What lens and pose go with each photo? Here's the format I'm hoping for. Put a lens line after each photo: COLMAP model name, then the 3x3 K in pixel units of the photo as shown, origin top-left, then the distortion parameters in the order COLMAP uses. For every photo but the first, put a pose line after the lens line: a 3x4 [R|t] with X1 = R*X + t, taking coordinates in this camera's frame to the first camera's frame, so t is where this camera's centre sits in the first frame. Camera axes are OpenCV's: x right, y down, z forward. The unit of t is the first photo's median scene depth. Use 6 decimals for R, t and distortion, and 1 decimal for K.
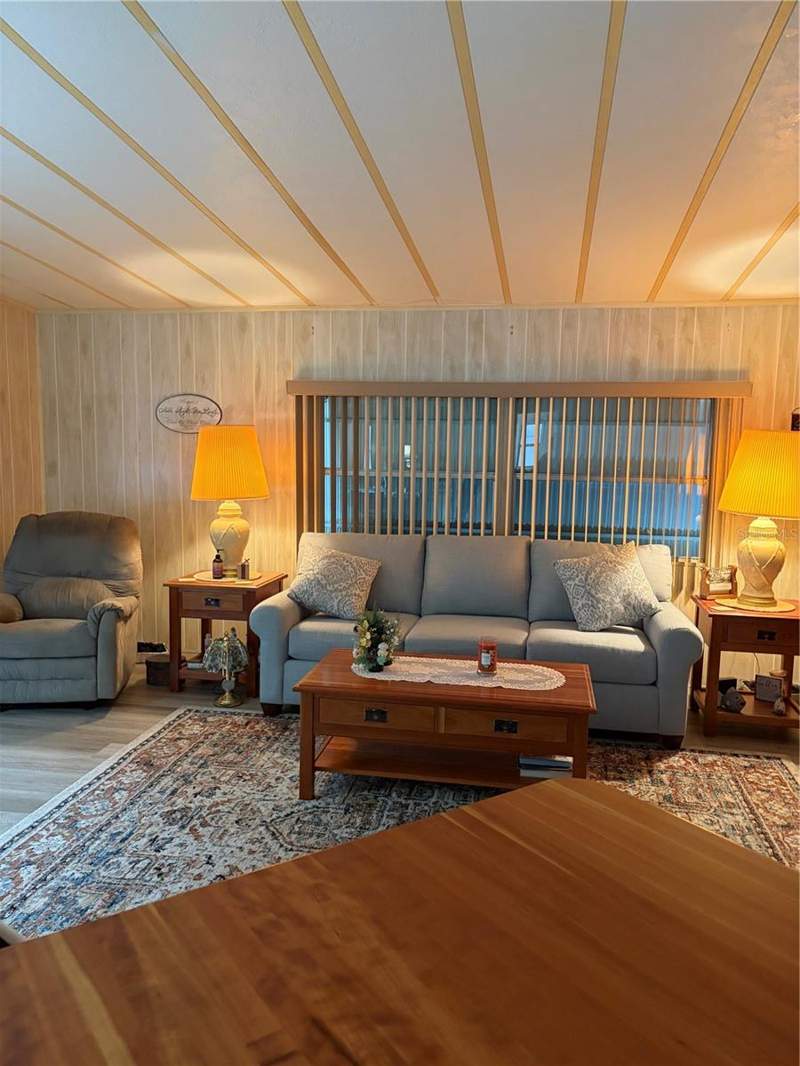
lens RADIAL K [[806.0, 0, 400.7], [0, 806.0, 538.9], [0, 0, 1]] dist [0.039390, 0.001375]
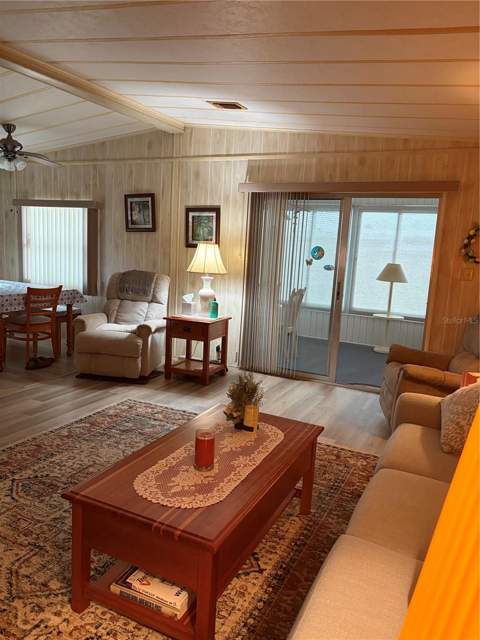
lens RADIAL K [[483.9, 0, 240.4], [0, 483.9, 323.6], [0, 0, 1]] dist [0.039390, 0.001375]
pose [[-0.285096, 0.121178, -0.950808, 0.616893], [-0.163169, 0.971361, 0.172723, -0.107942], [0.944508, 0.204385, -0.257159, 1.128630]]
